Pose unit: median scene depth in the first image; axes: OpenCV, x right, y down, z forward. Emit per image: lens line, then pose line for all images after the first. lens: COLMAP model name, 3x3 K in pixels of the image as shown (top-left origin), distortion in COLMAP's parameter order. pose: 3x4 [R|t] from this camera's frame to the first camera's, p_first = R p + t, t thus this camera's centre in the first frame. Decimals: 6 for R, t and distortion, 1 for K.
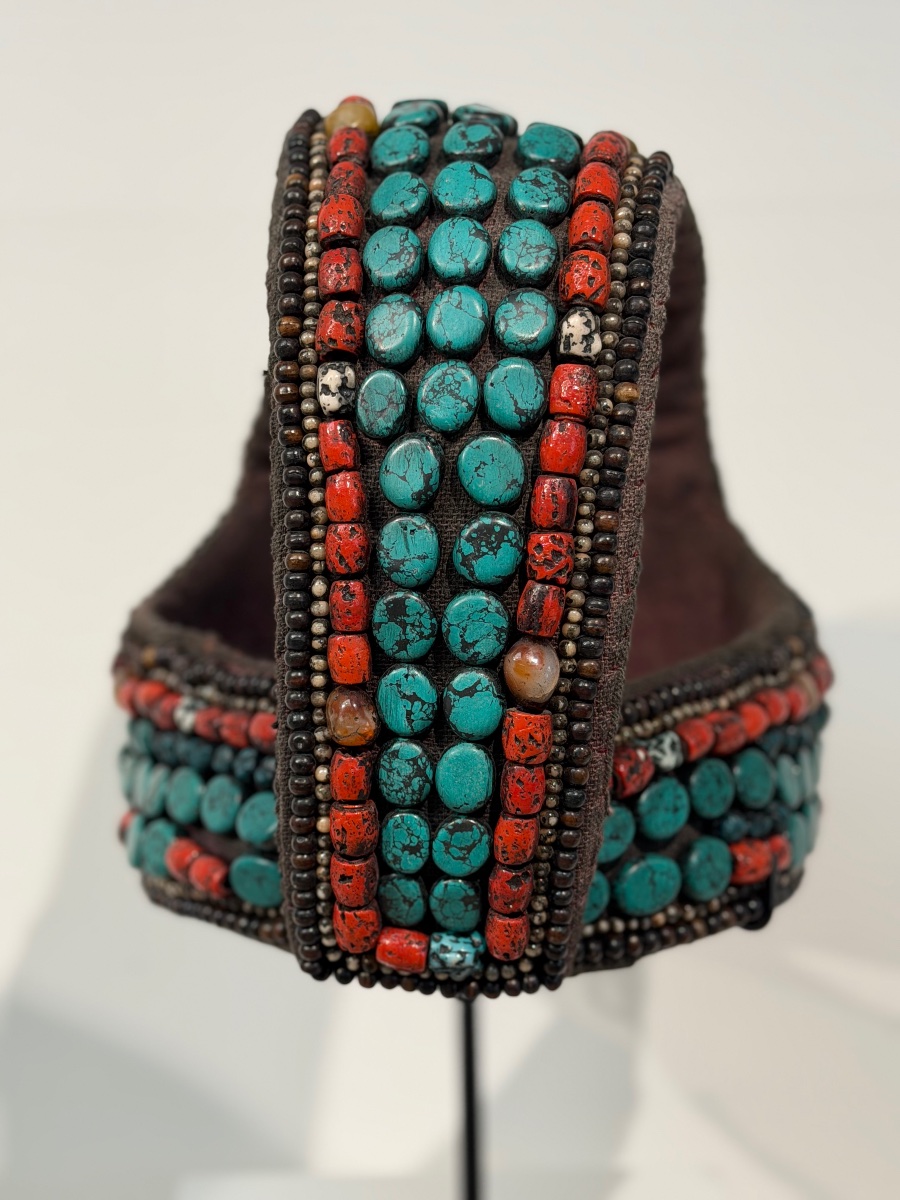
lens RADIAL K [[2052.9, 0, 447.8], [0, 2052.9, 590.1], [0, 0, 1]] dist [0.163342, 0.000000]
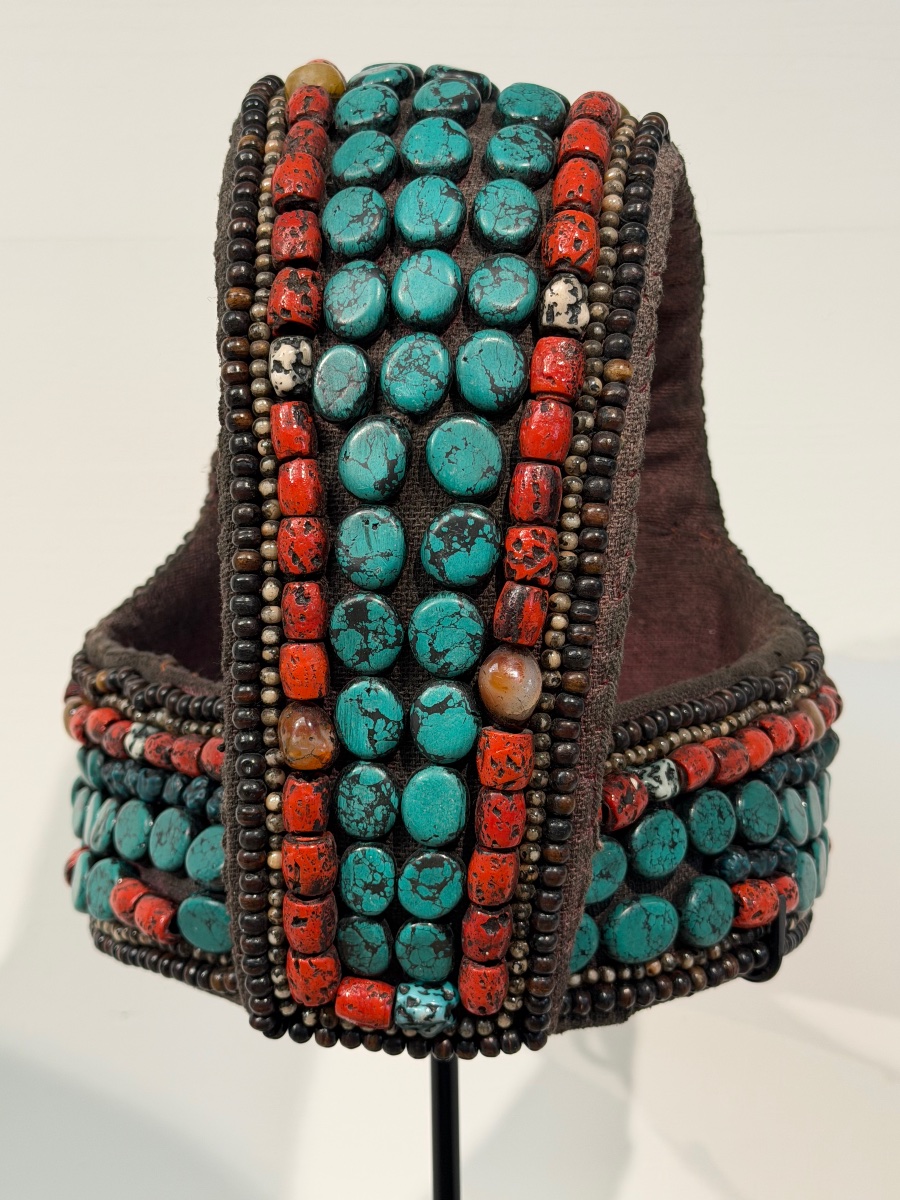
lens RADIAL K [[1835.1, 0, 452.4], [0, 1835.1, 608.9], [0, 0, 1]] dist [0.171458, 0.000000]
pose [[0.999995, 0.001442, -0.002661, 0.017519], [-0.001523, 0.999534, -0.030476, 0.030088], [0.002616, 0.030480, 0.999532, 0.205059]]
